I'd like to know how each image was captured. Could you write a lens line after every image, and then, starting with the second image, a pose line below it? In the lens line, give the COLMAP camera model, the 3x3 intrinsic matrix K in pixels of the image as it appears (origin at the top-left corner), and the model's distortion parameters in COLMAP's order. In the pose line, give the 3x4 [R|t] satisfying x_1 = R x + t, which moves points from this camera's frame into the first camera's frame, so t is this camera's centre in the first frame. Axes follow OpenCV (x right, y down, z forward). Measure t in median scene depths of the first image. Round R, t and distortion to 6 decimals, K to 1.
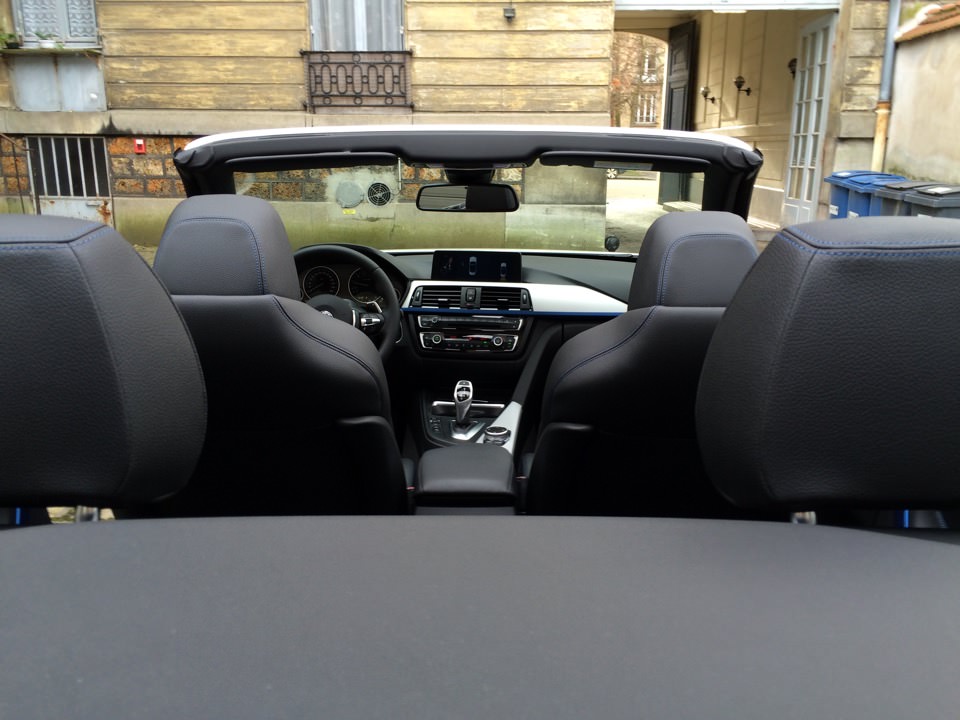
lens RADIAL K [[816.6, 0, 477.5], [0, 816.6, 386.0], [0, 0, 1]] dist [0.101023, -0.146140]
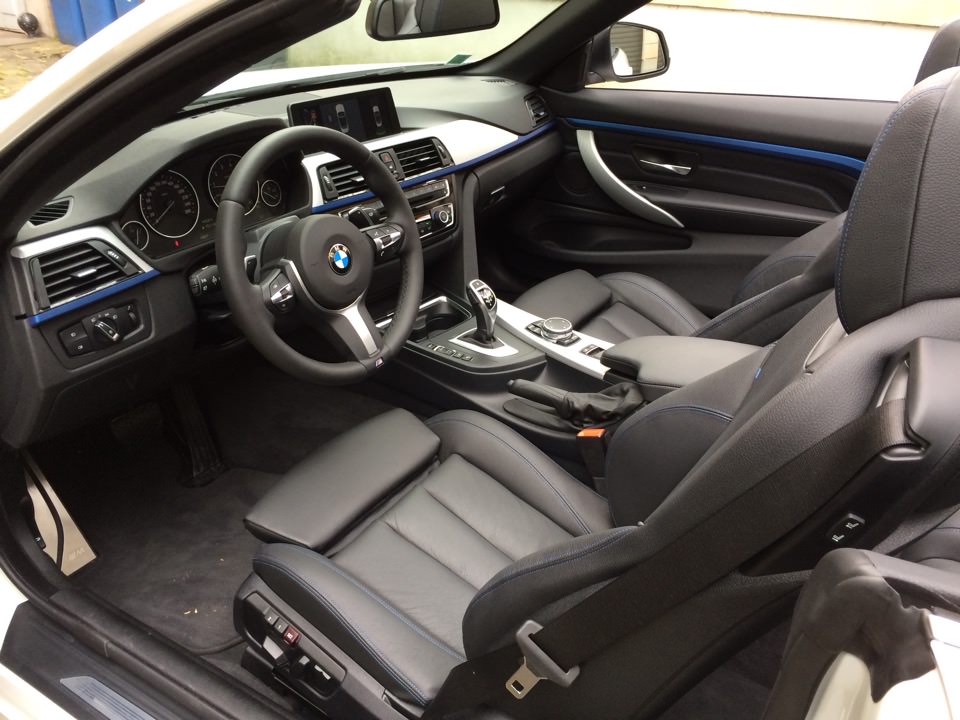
lens RADIAL K [[828.5, 0, 480.0], [0, 828.5, 360.0], [0, 0, 1]] dist [0.015001, -0.003863]
pose [[0.539227, -0.396059, 0.743217, -0.130965], [0.216829, 0.918052, 0.331912, -0.041378], [-0.813768, -0.017825, 0.580916, 0.127350]]
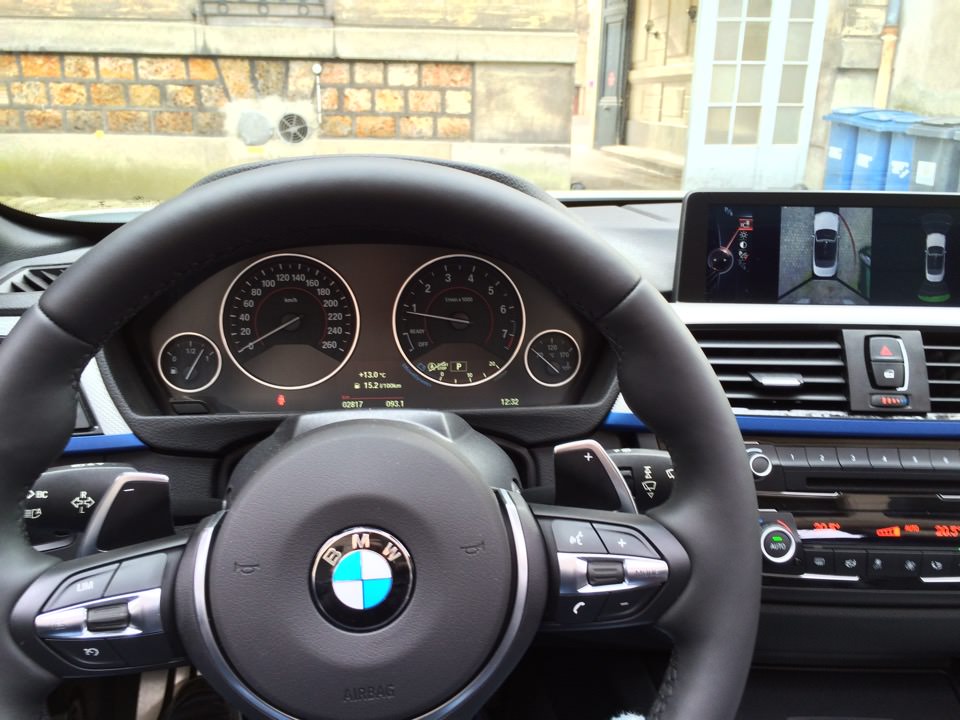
lens RADIAL K [[828.5, 0, 480.0], [0, 828.5, 360.0], [0, 0, 1]] dist [0.015001, -0.003863]
pose [[0.992927, -0.023071, 0.116459, -0.039893], [0.019918, 0.999405, 0.028165, -0.029125], [-0.117040, -0.025646, 0.992796, 0.180418]]
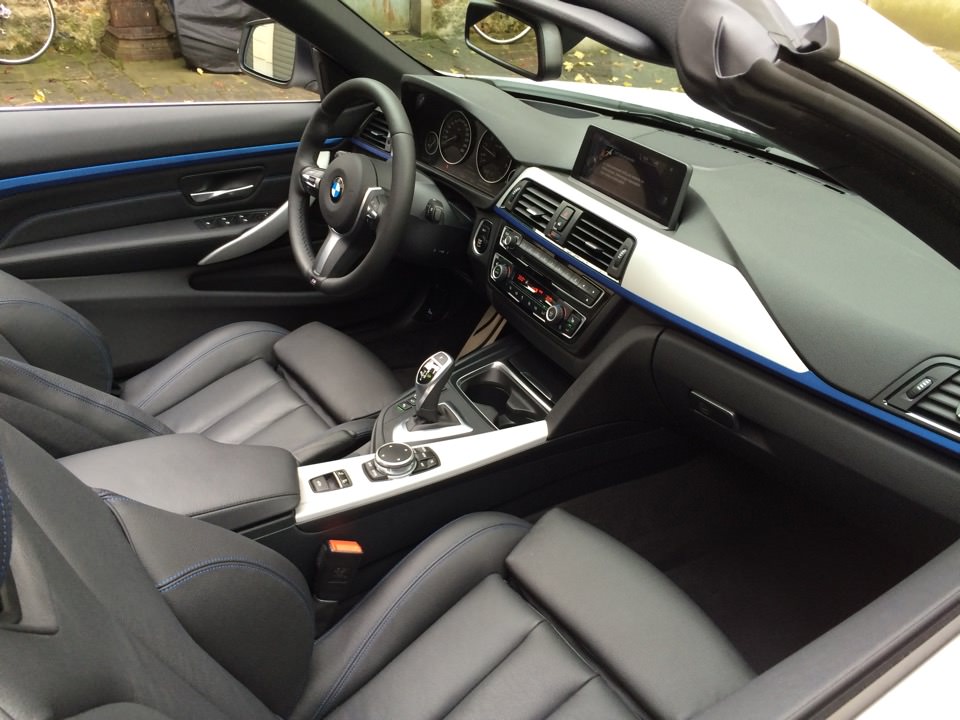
lens RADIAL K [[828.5, 0, 480.0], [0, 828.5, 360.0], [0, 0, 1]] dist [0.015001, -0.003863]
pose [[0.571589, 0.419860, -0.704985, 0.096181], [-0.254633, 0.907517, 0.334028, -0.047446], [0.780031, -0.011414, 0.625637, 0.143564]]
